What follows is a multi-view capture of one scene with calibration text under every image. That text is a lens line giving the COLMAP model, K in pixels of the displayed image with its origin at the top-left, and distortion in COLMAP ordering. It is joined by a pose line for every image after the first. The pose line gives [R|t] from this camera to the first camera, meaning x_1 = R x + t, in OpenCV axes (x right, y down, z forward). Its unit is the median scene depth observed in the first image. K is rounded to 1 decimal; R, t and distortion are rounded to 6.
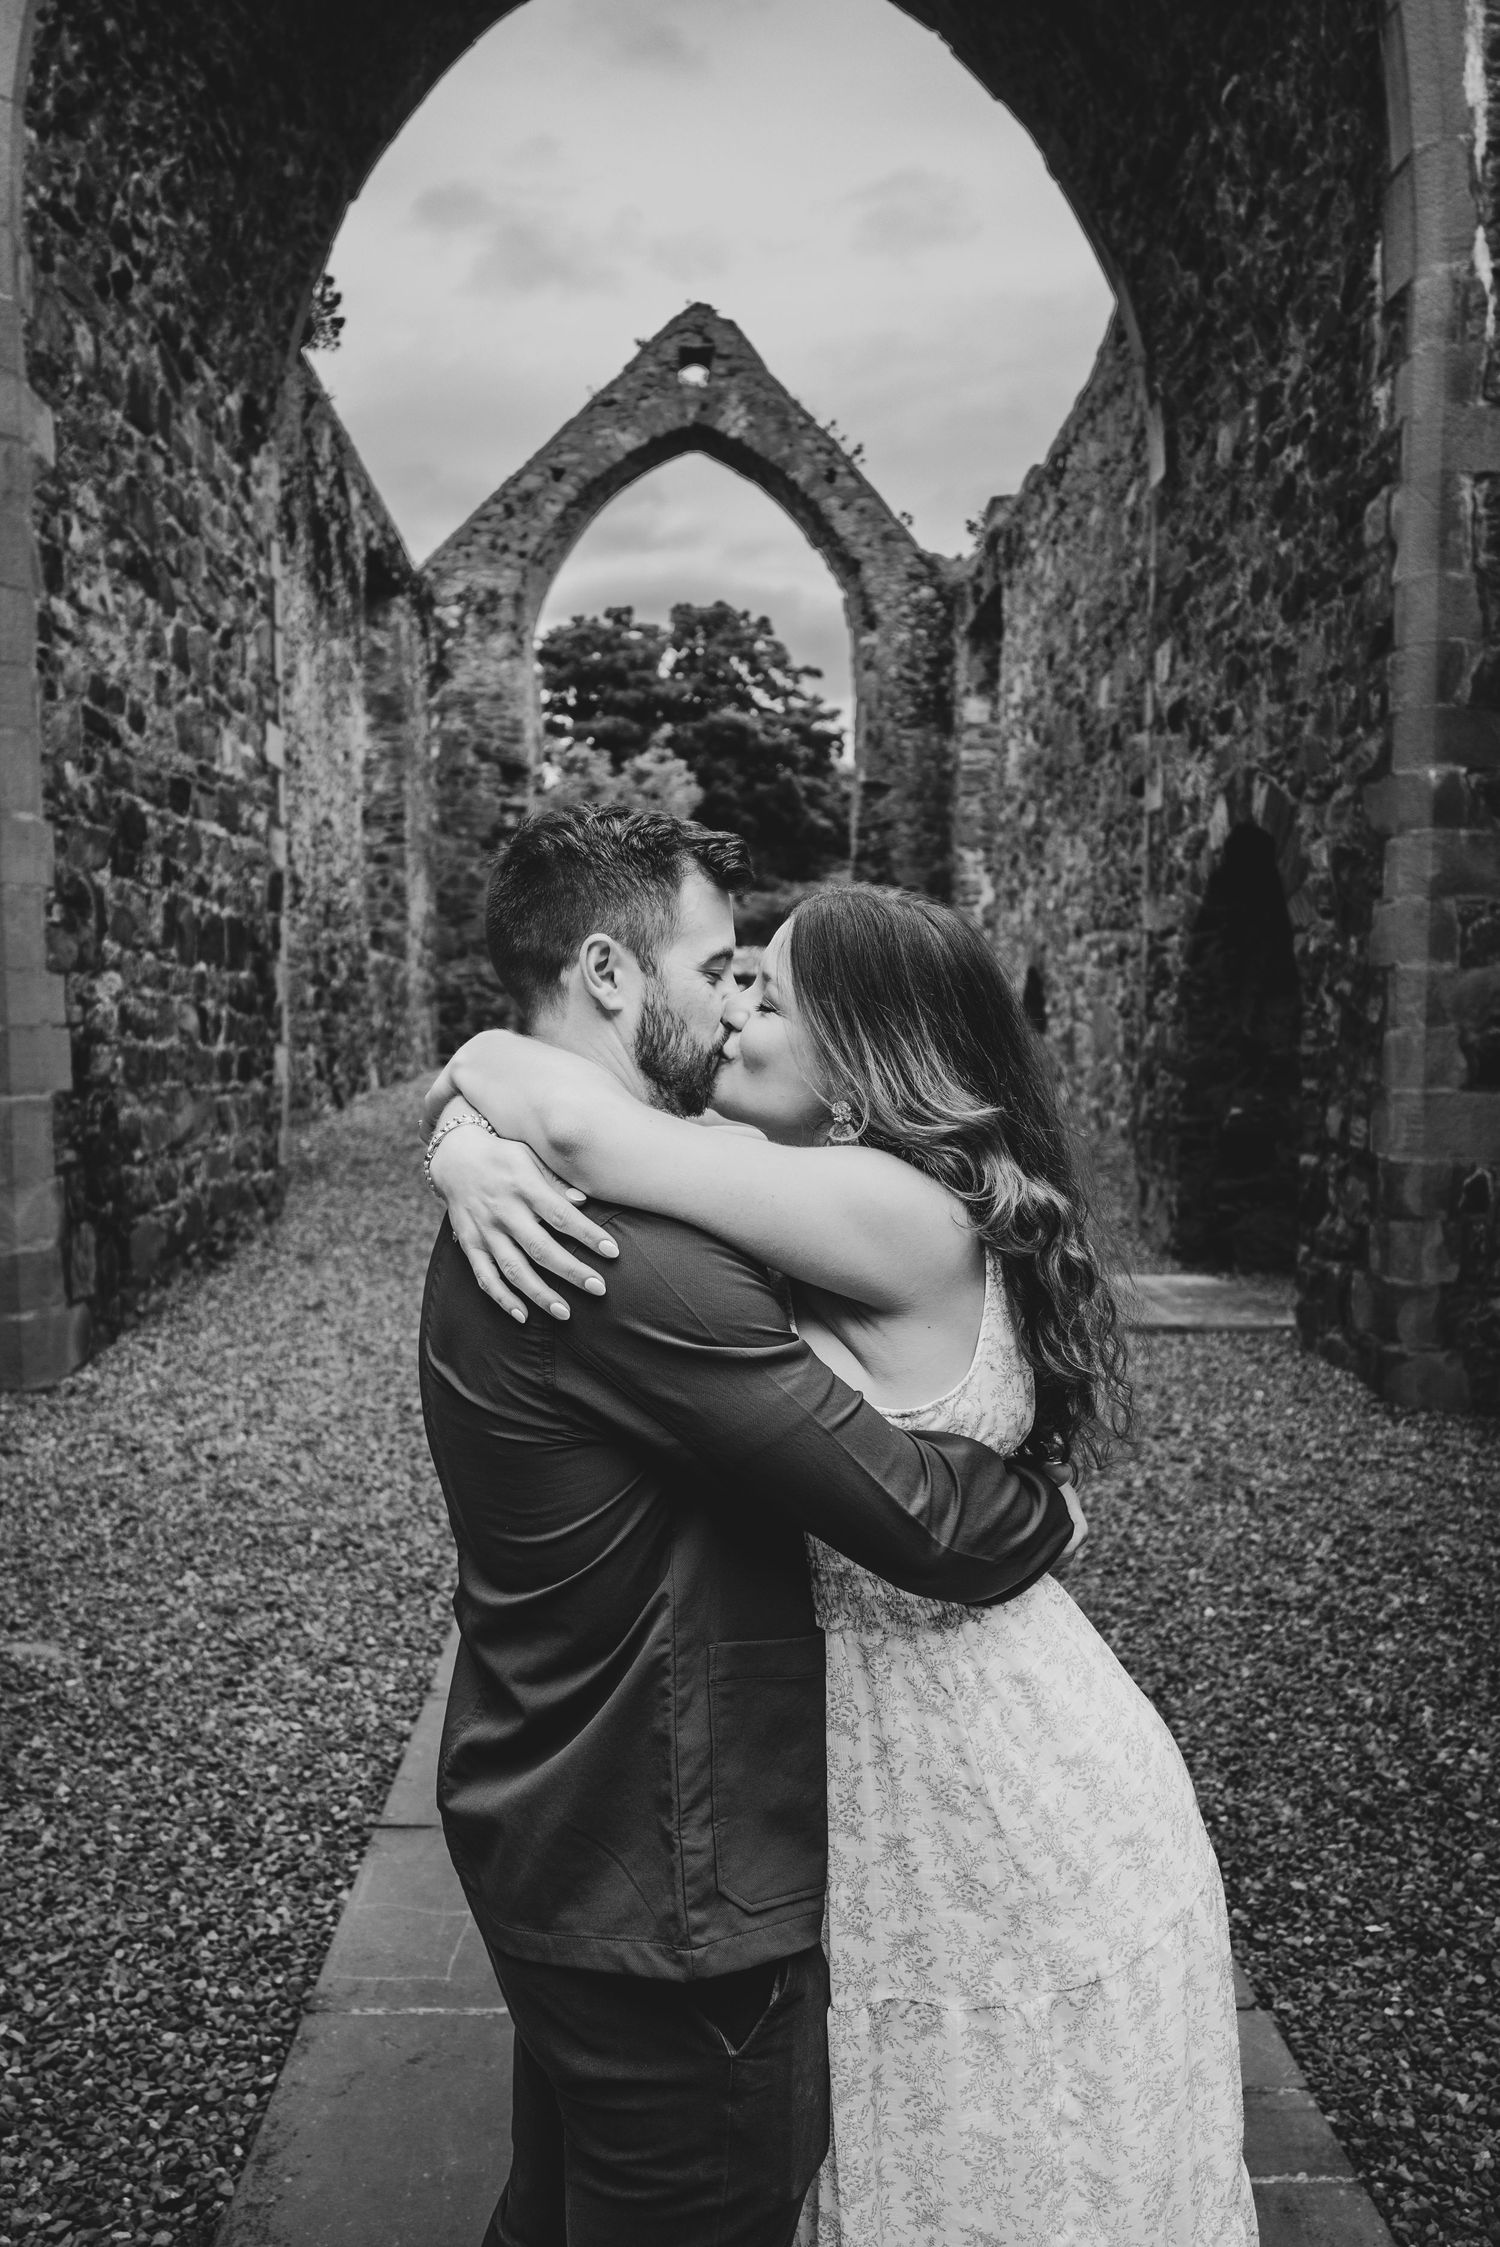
lens RADIAL K [[1805.5, 0, 809.9], [0, 1805.5, 1119.9], [0, 0, 1]] dist [-0.000072, 0.000577]
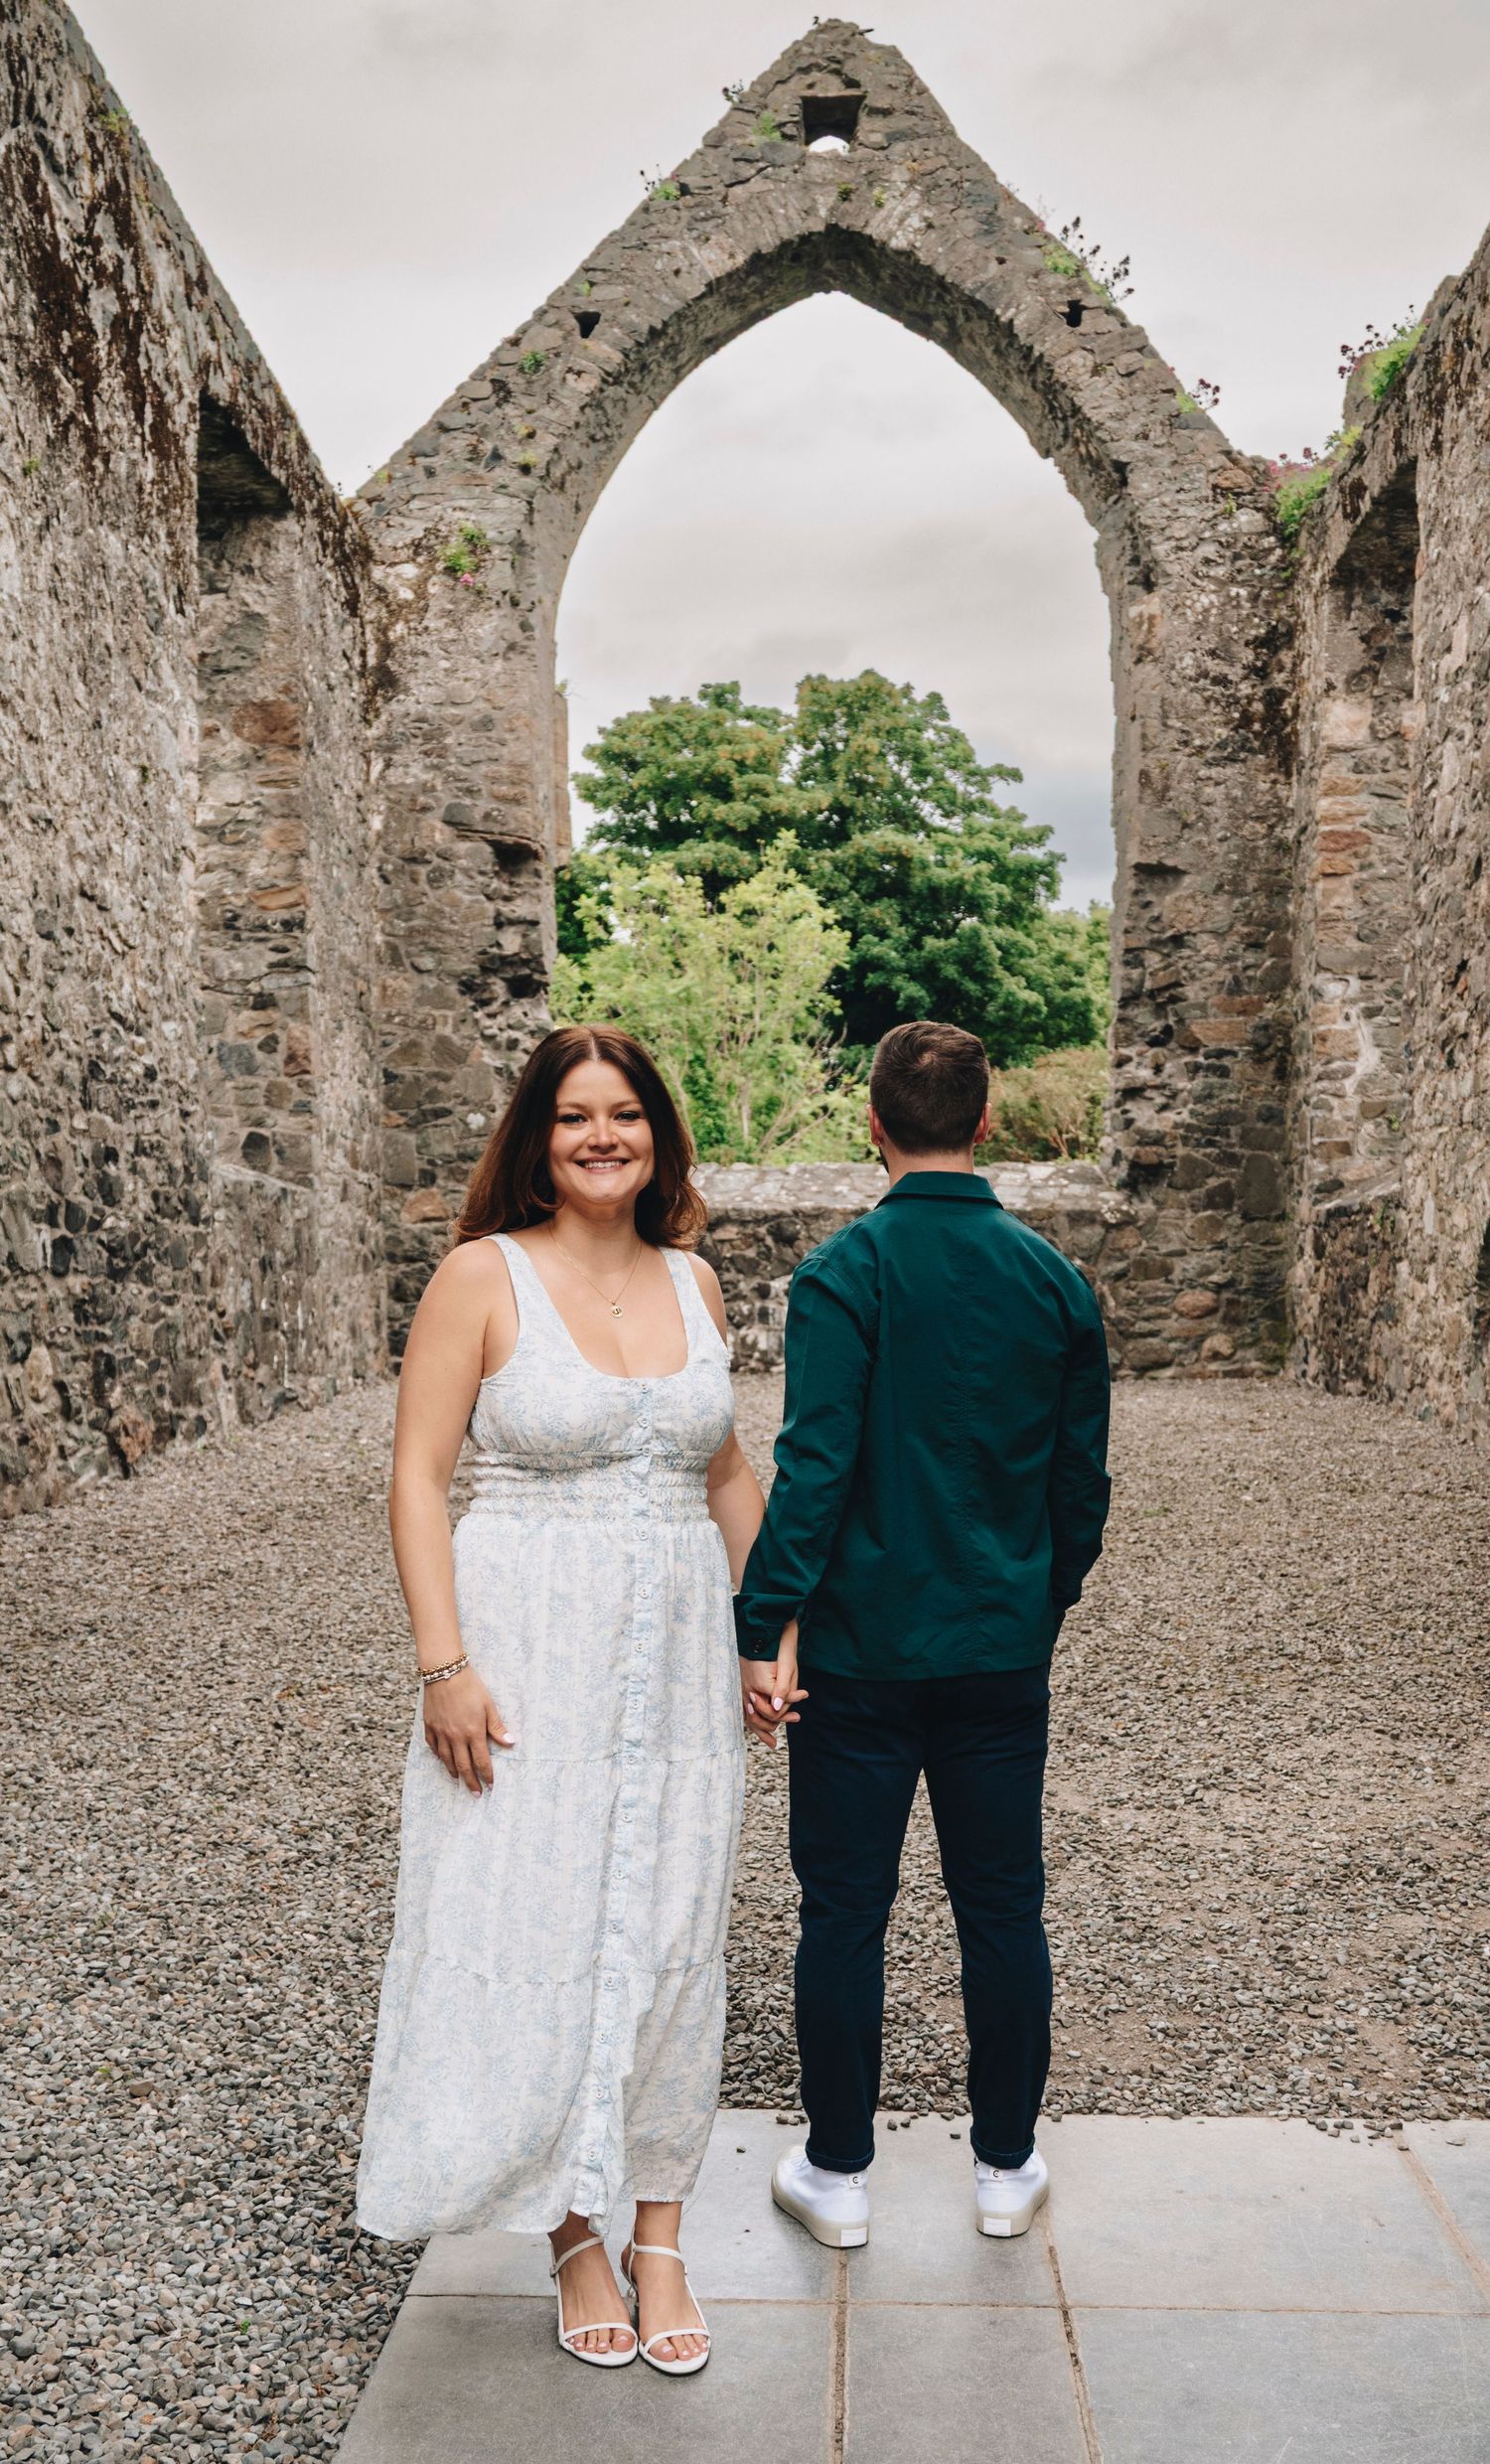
lens RADIAL K [[1987.4, 0, 745.0], [0, 1987.4, 1232.0], [0, 0, 1]] dist [0.000108, -0.000002]
pose [[0.994033, -0.013543, -0.108237, -0.026779], [0.004098, 0.996199, -0.087013, -0.021094], [0.109004, 0.086050, 0.990310, 0.404281]]
